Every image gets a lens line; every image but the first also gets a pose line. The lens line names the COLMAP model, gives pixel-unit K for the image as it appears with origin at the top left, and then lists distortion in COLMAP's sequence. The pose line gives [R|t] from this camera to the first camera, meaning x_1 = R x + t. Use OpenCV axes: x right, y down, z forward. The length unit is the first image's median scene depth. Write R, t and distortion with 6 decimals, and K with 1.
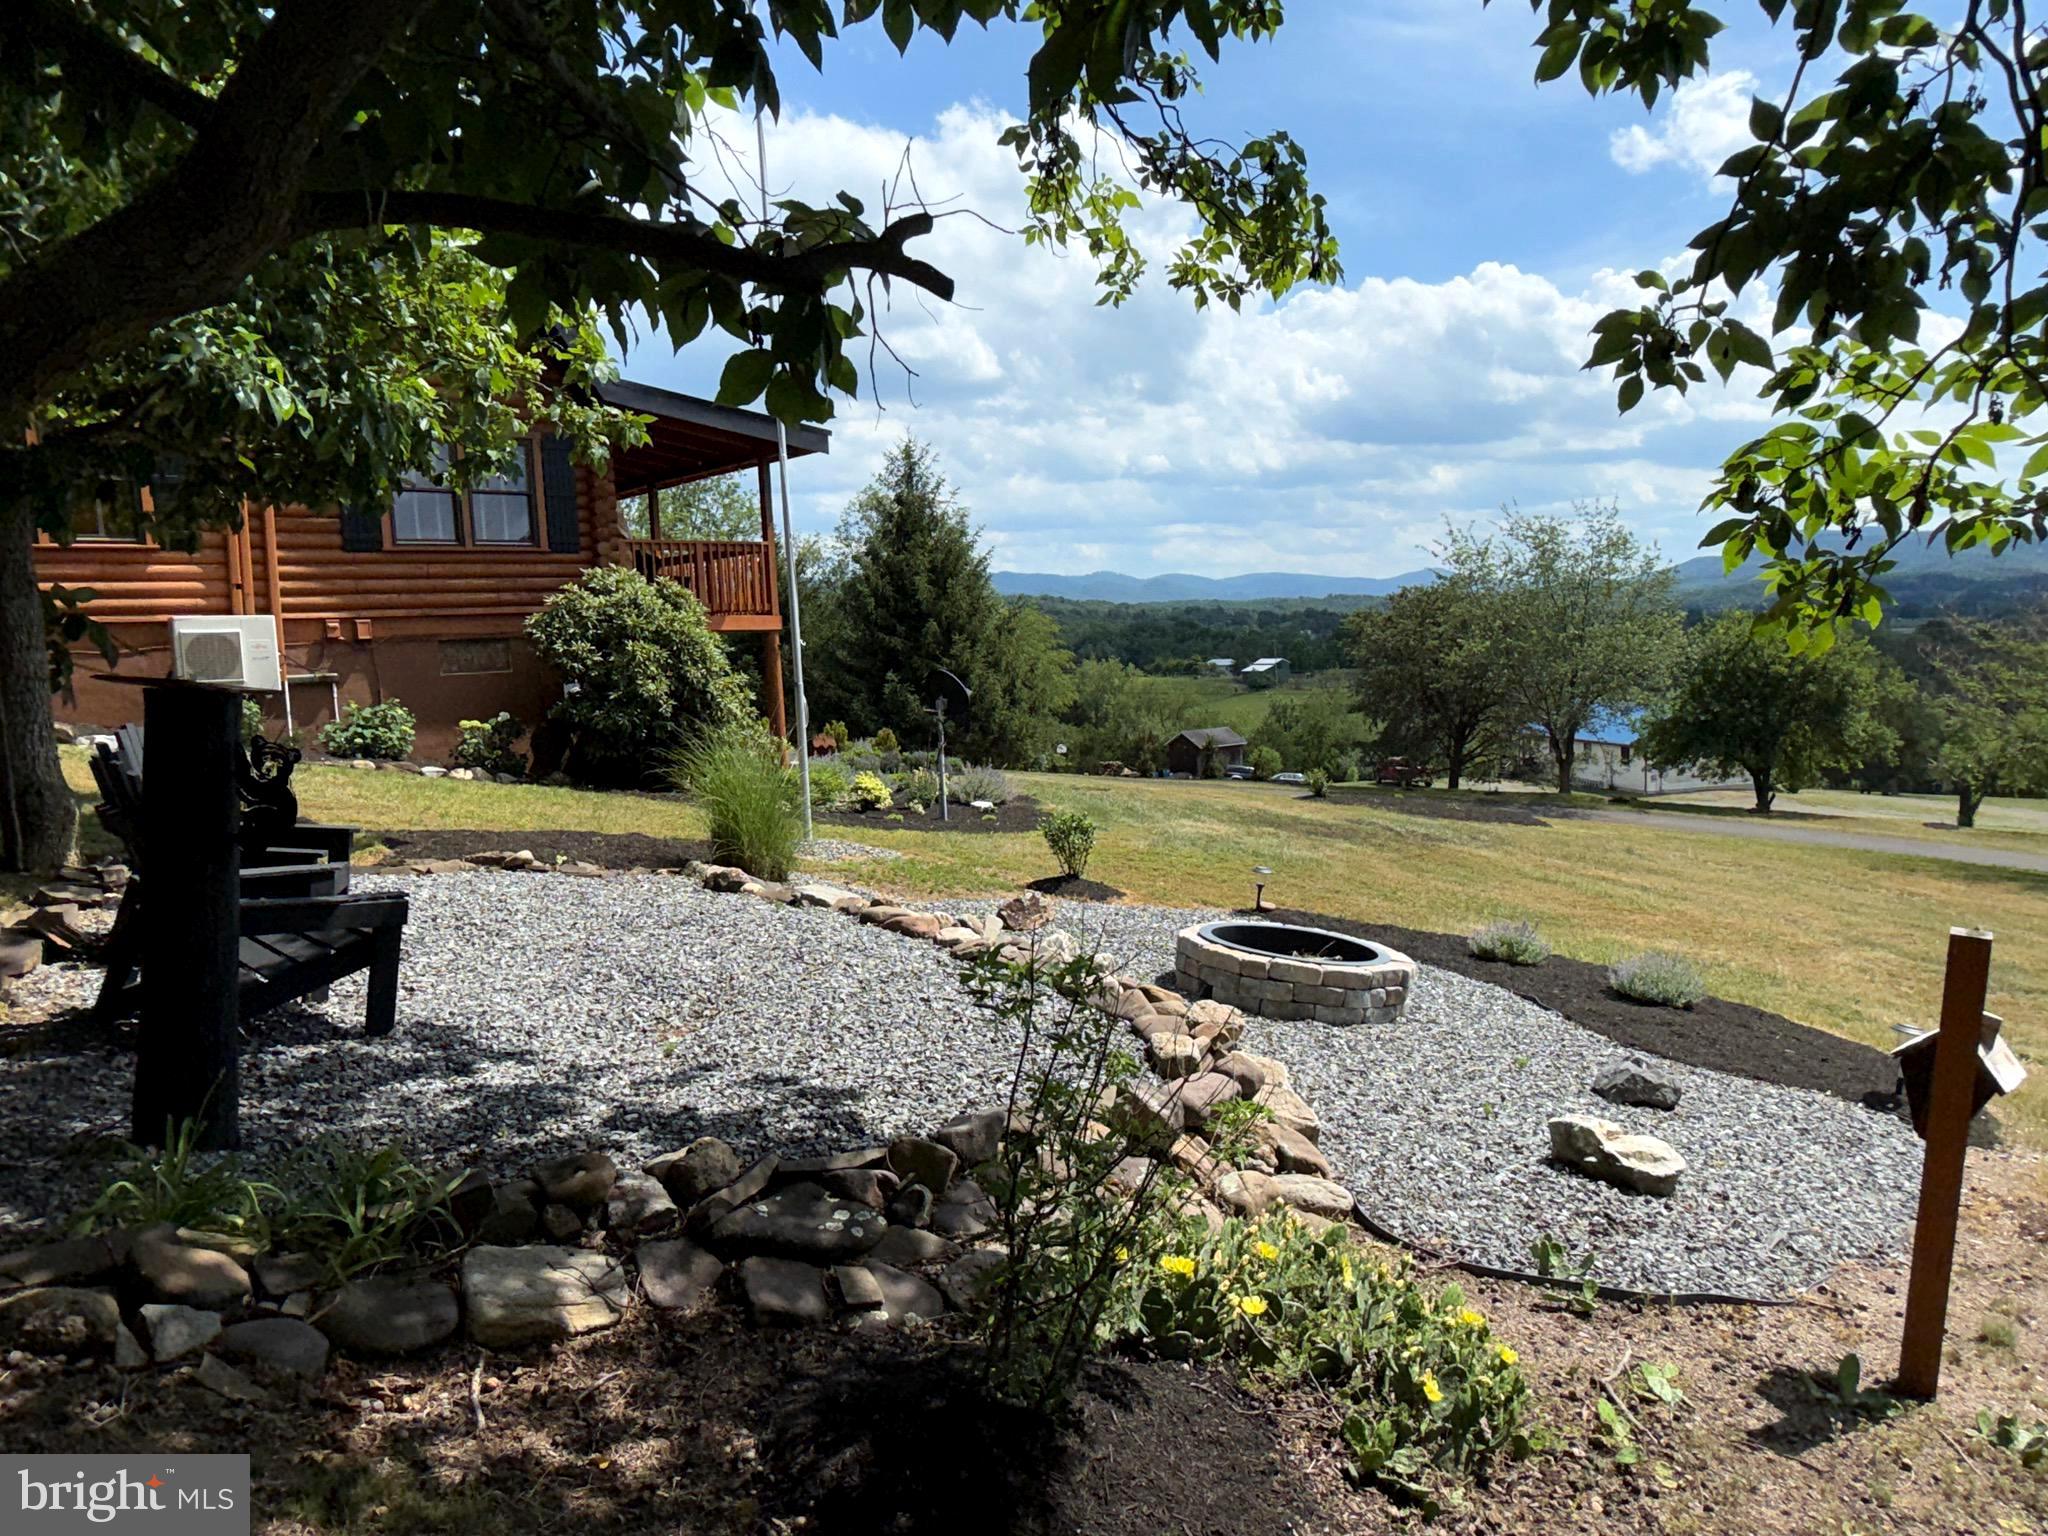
lens RADIAL K [[1326.2, 0, 1024.0], [0, 1326.2, 768.0], [0, 0, 1]] dist [-0.002612, -0.000135]
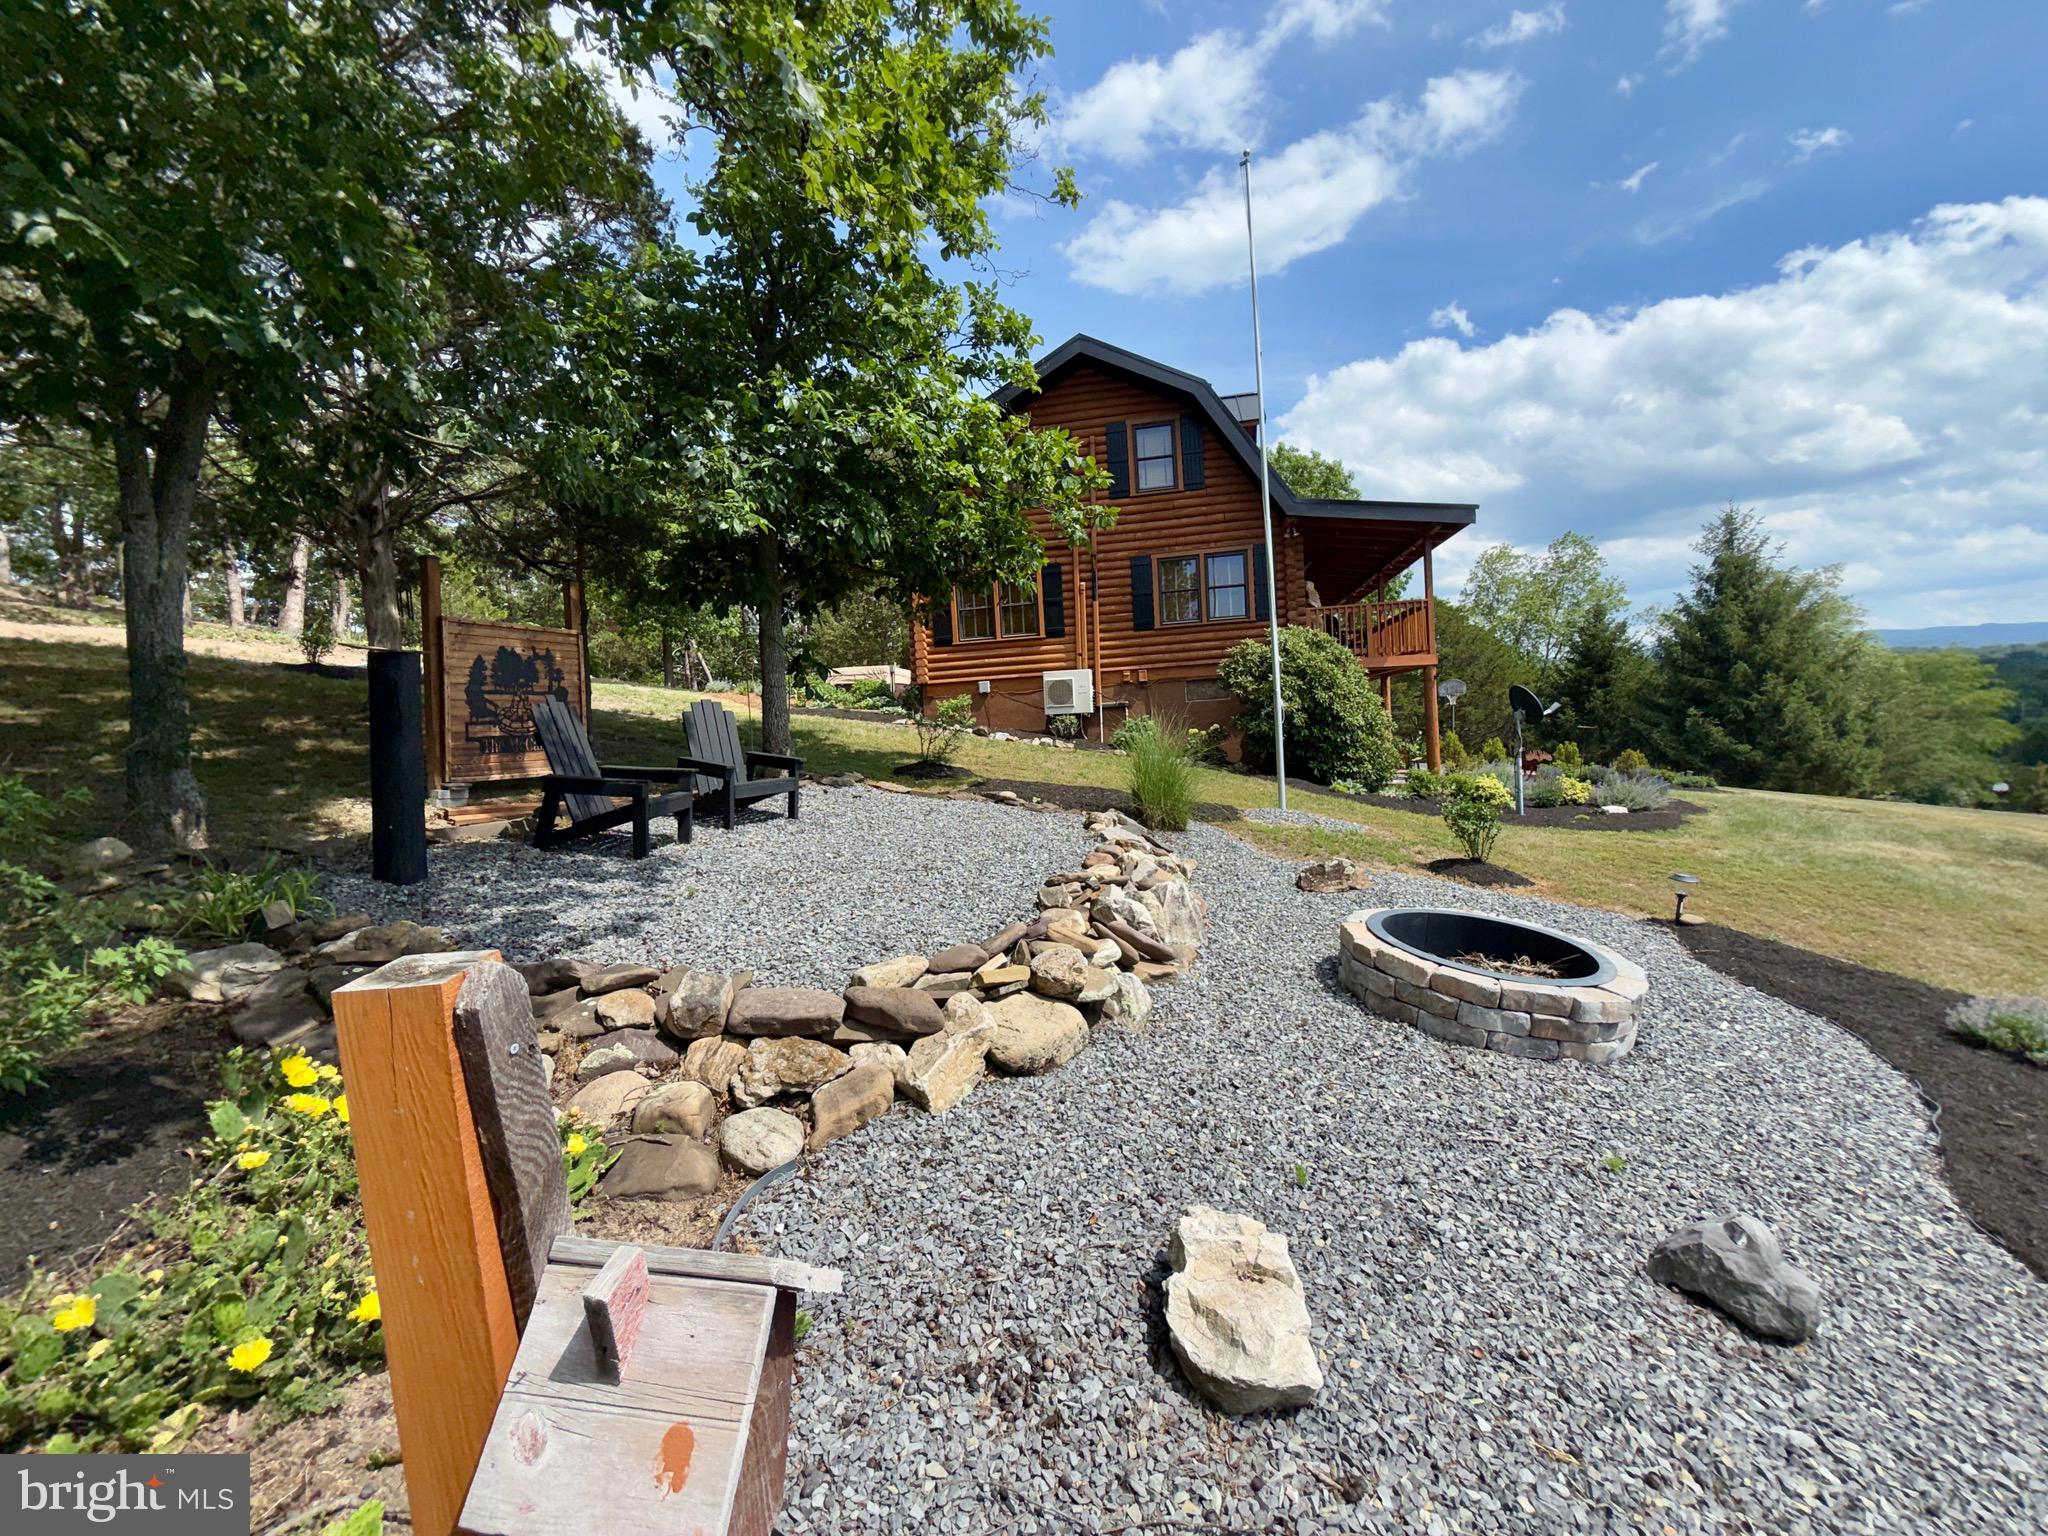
lens RADIAL K [[807.3, 0, 1024.0], [0, 807.3, 768.0], [0, 0, 1]] dist [0.001714, 0.000236]
pose [[0.641344, 0.036968, -0.766363, 0.218416], [-0.047866, 0.998821, 0.008123, 0.014397], [0.765759, 0.031473, 0.642357, 0.222588]]
